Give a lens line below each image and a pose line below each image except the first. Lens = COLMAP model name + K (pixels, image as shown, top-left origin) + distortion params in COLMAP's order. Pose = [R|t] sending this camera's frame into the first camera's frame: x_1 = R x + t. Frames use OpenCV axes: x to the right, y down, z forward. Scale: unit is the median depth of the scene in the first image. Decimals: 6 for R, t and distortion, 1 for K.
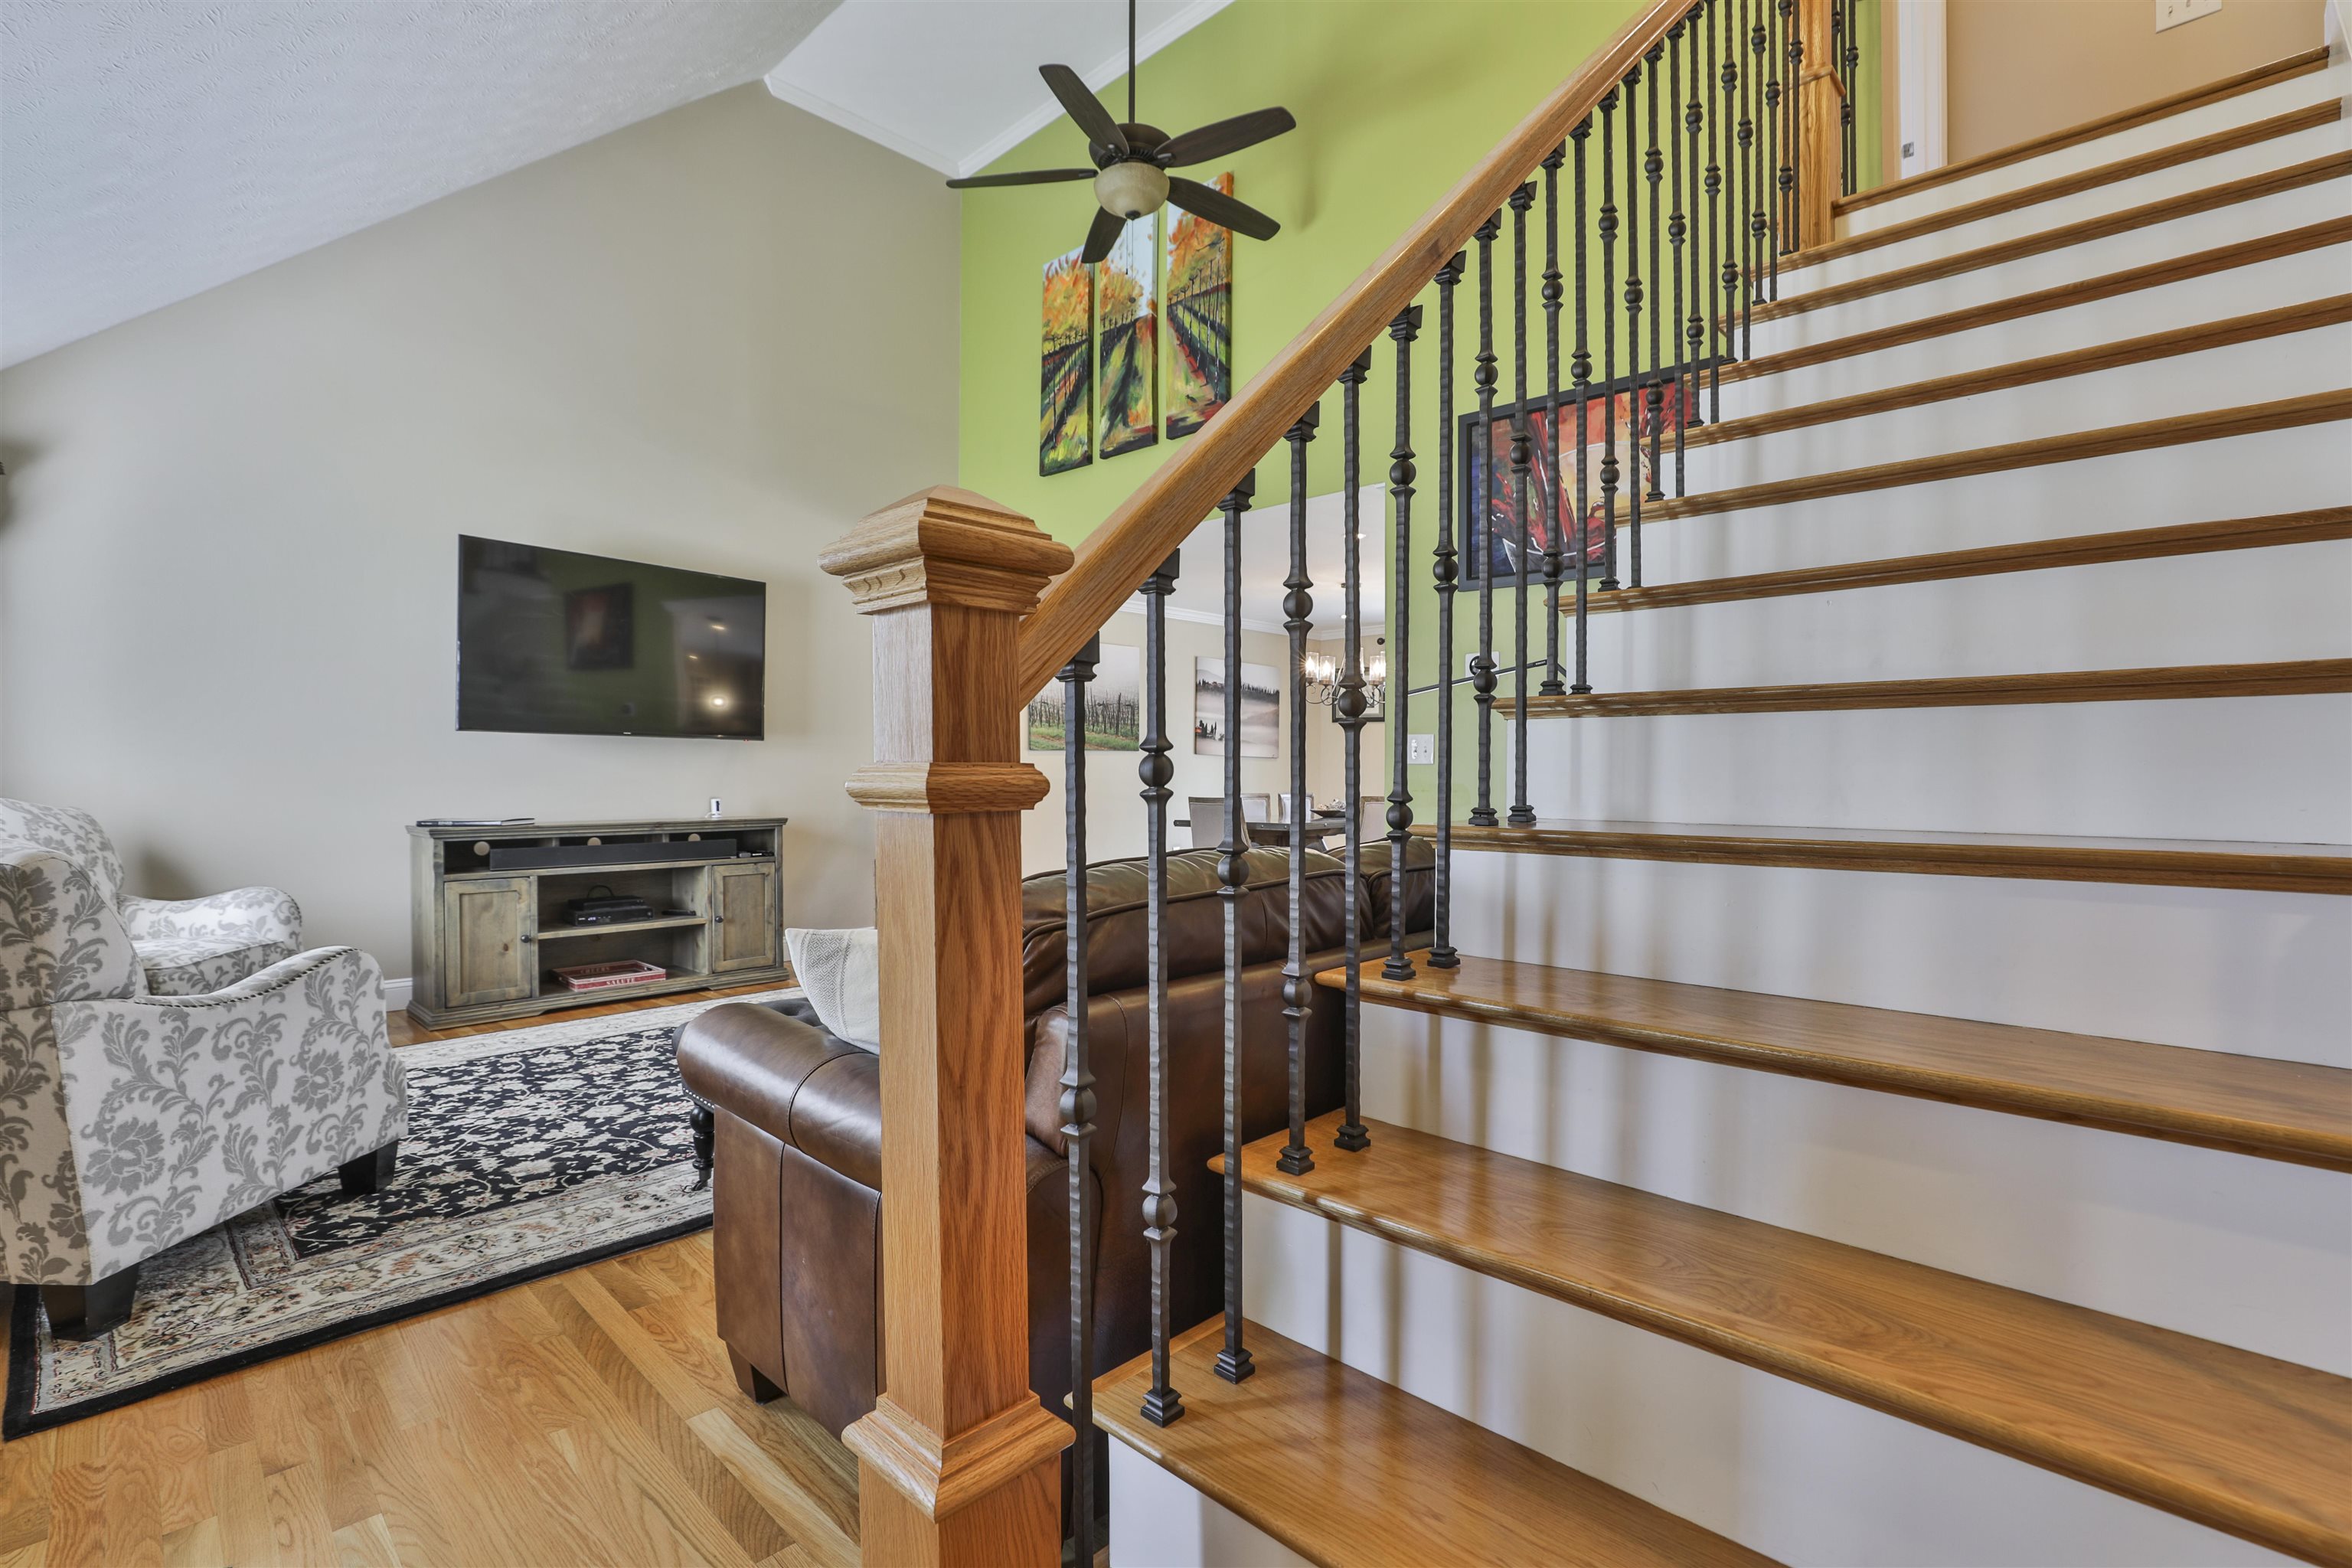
lens RADIAL K [[1083.3, 0, 1161.9], [0, 1083.3, 781.4], [0, 0, 1]] dist [-0.035831, 0.008410]
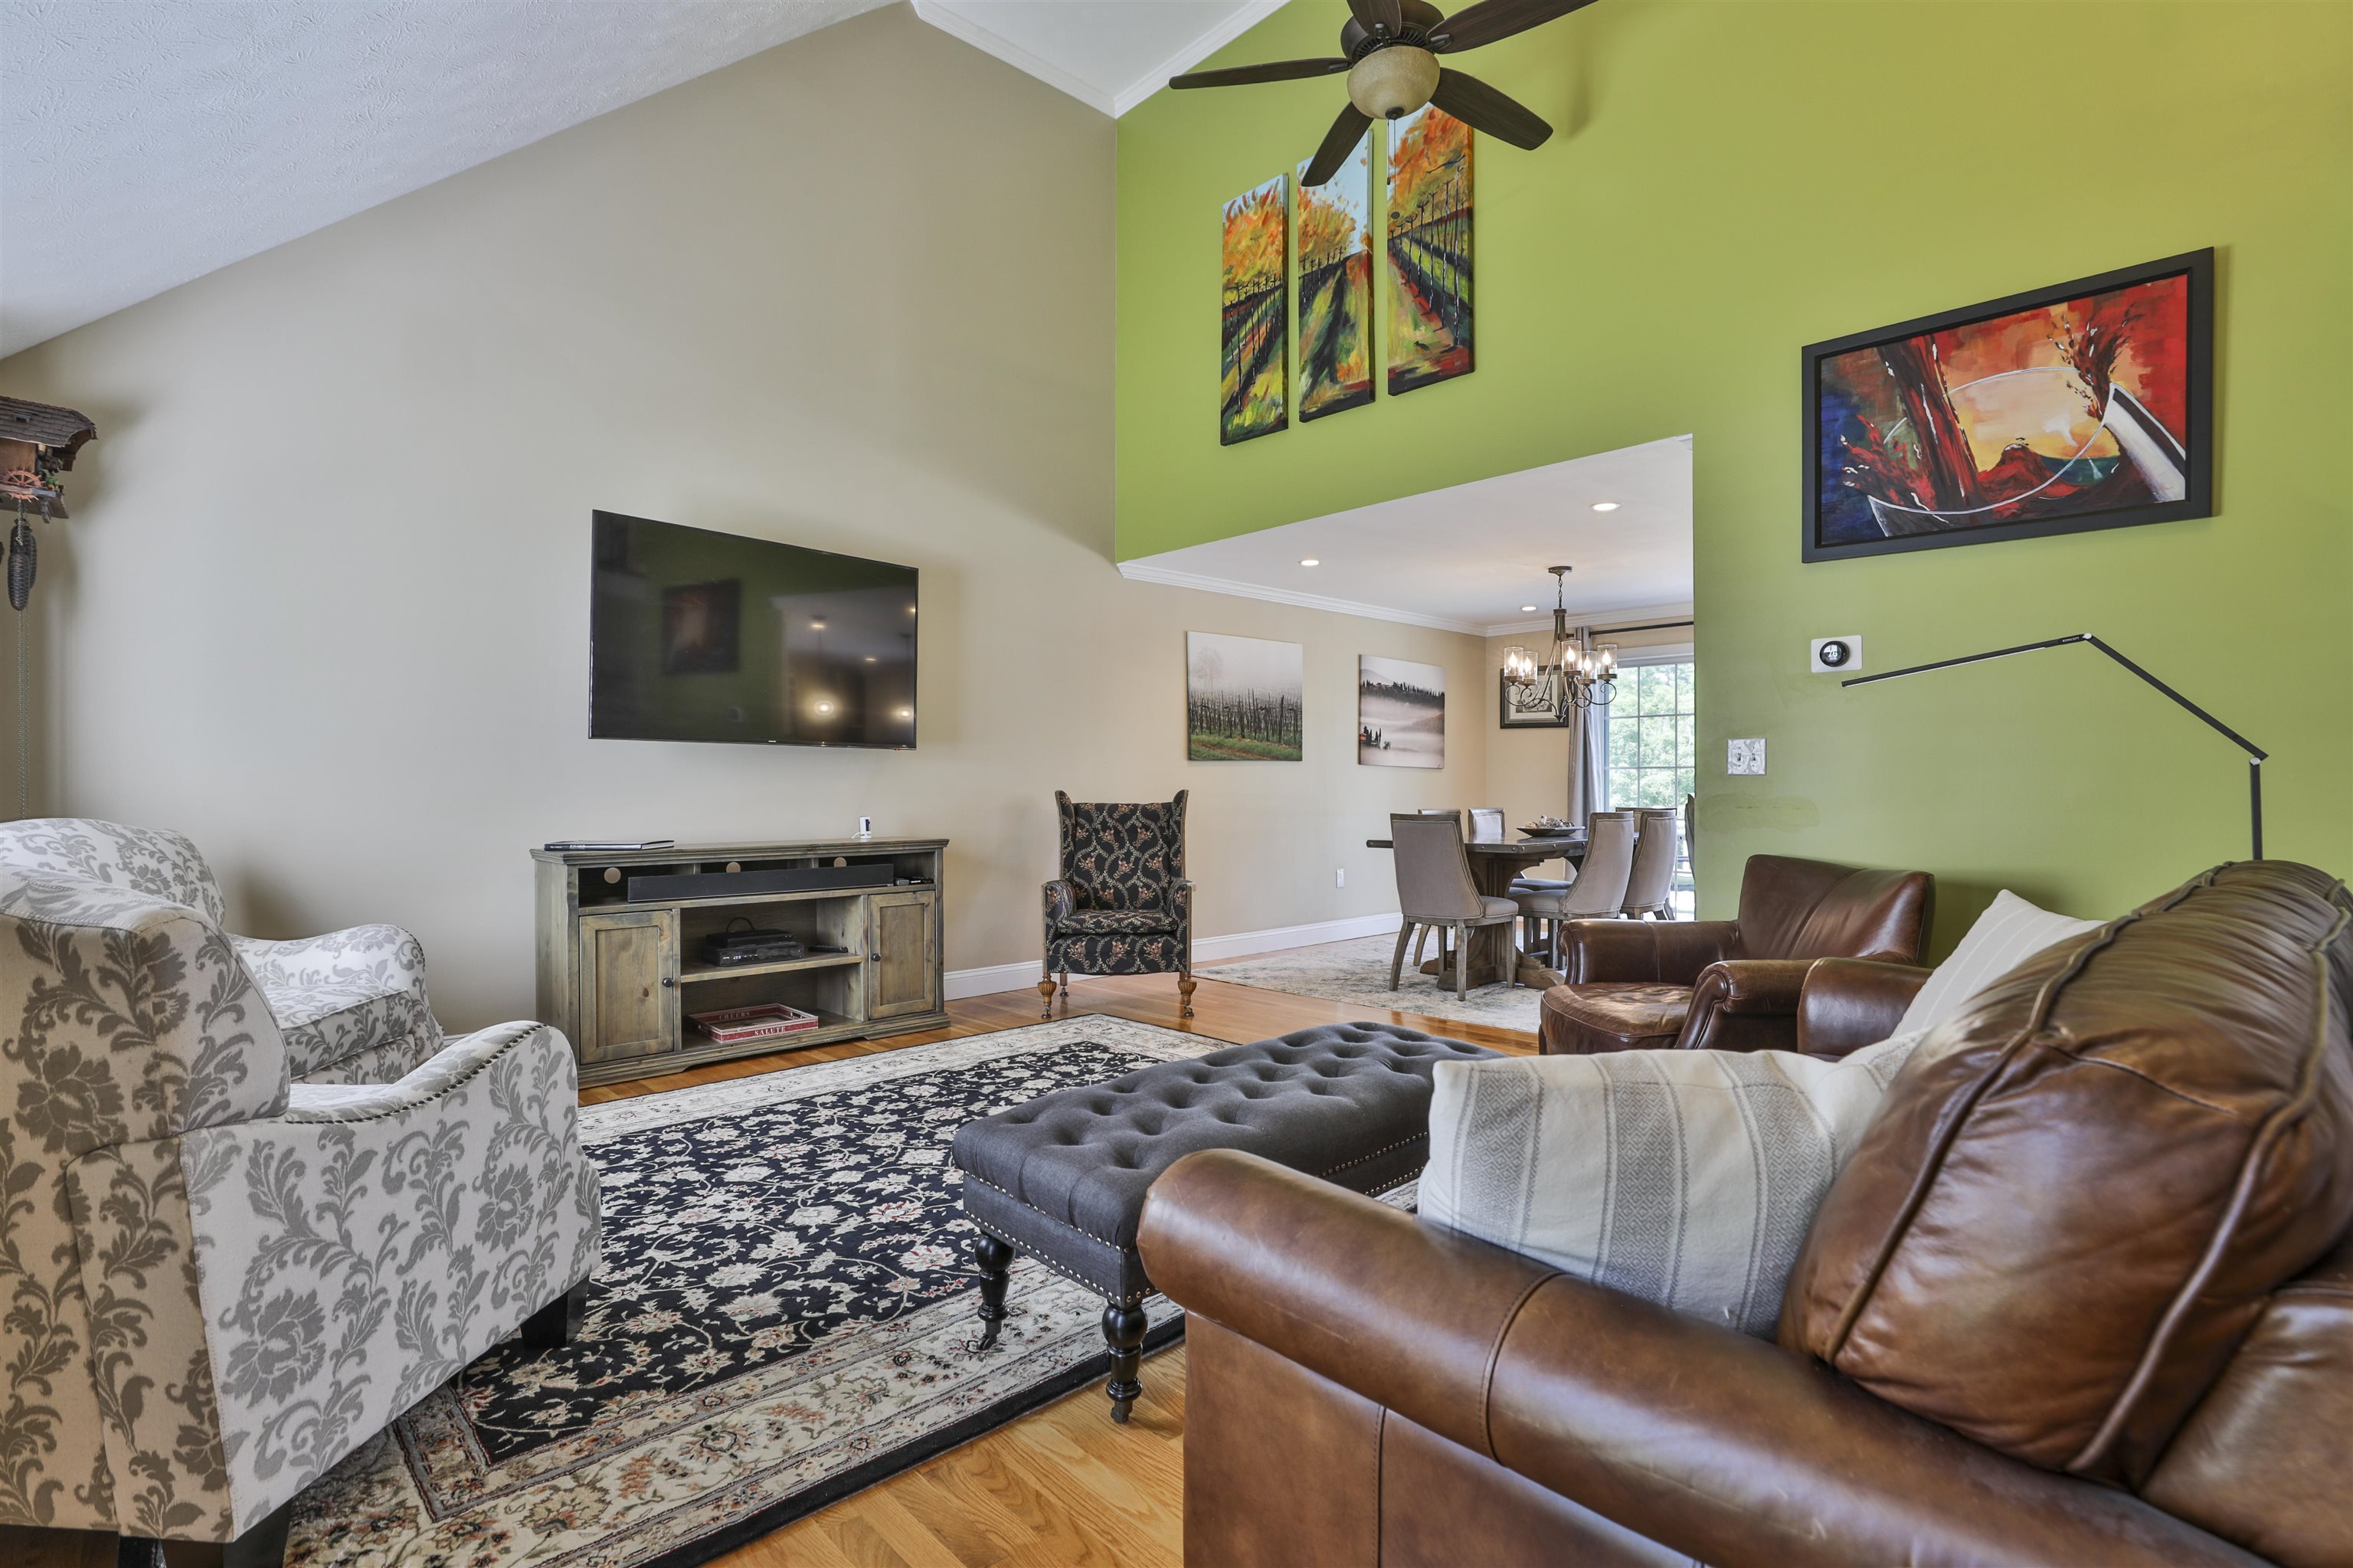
lens RADIAL K [[1122.5, 0, 1151.6], [0, 1122.5, 781.5], [0, 0, 1]] dist [-0.037223, 0.008037]
pose [[0.998419, -0.002251, -0.056163, -0.201901], [0.001632, 0.999938, -0.011050, -0.003055], [0.056184, 0.010941, 0.998360, 0.170245]]
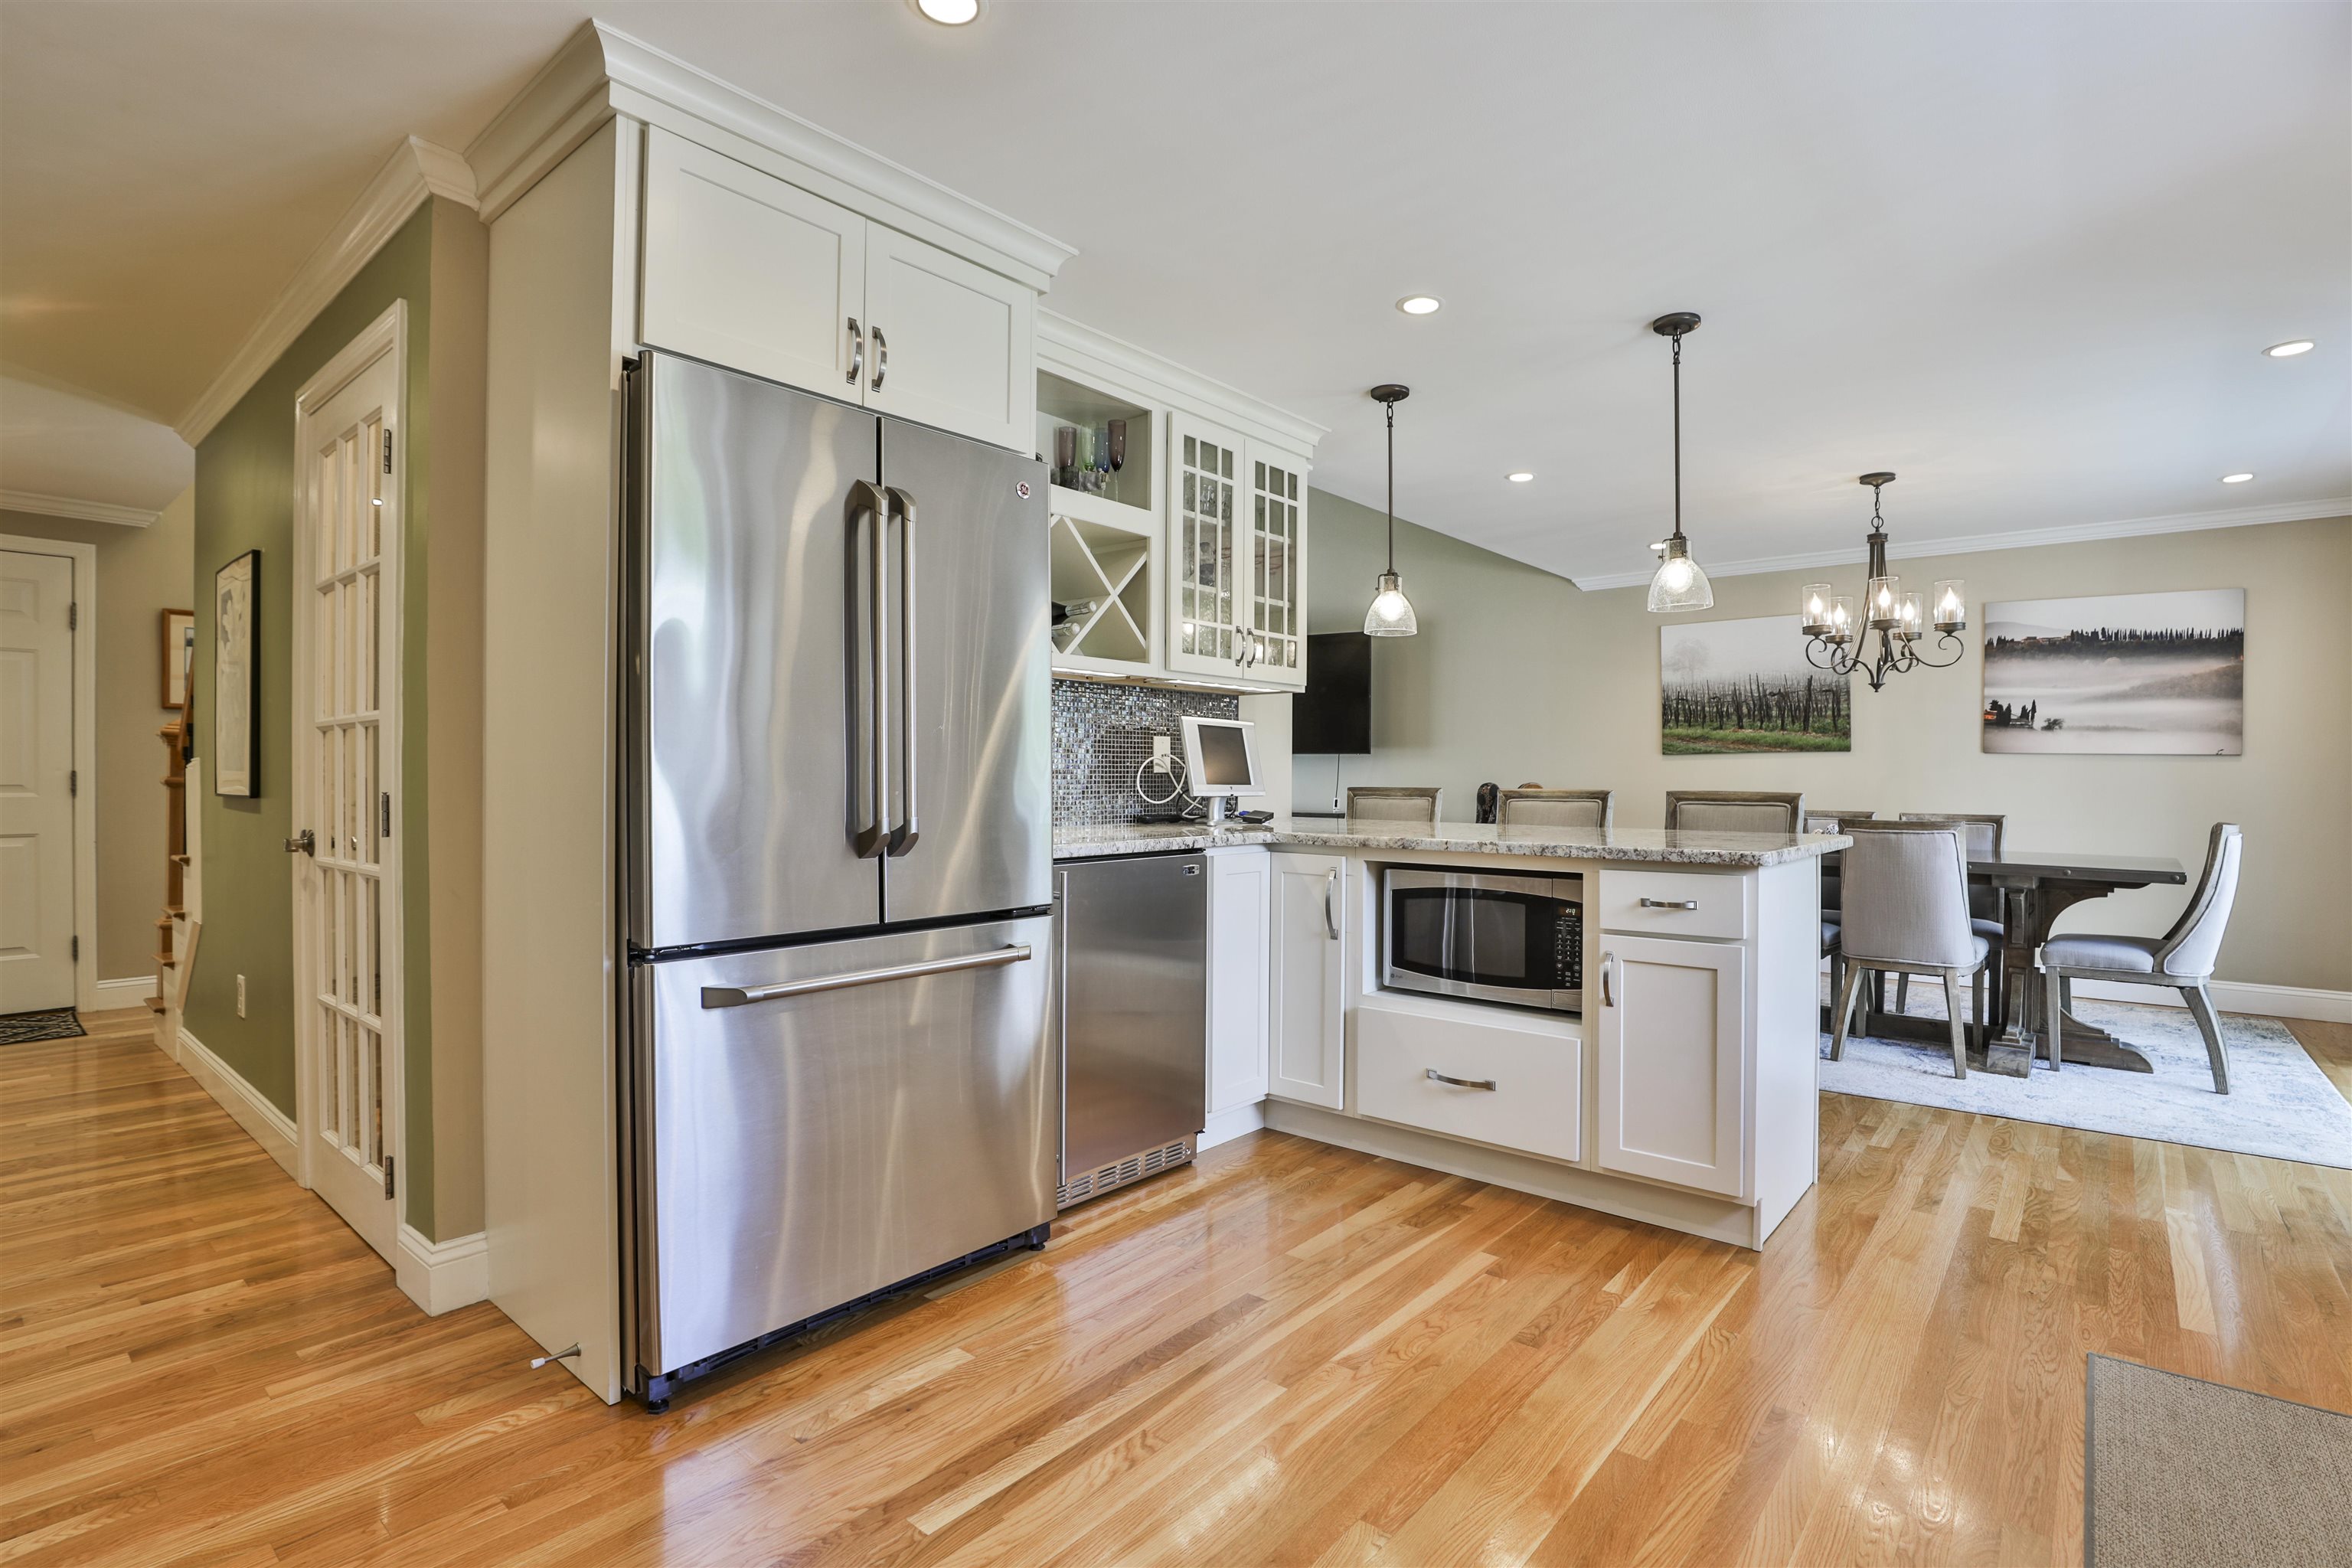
lens RADIAL K [[1122.0, 0, 1171.3], [0, 1122.0, 763.7], [0, 0, 1]] dist [-0.037223, 0.008037]
pose [[0.055979, -0.010109, -0.998381, 1.535492], [-0.009340, 0.999900, -0.010648, -0.016292], [0.998388, 0.009921, 0.055879, 1.096064]]
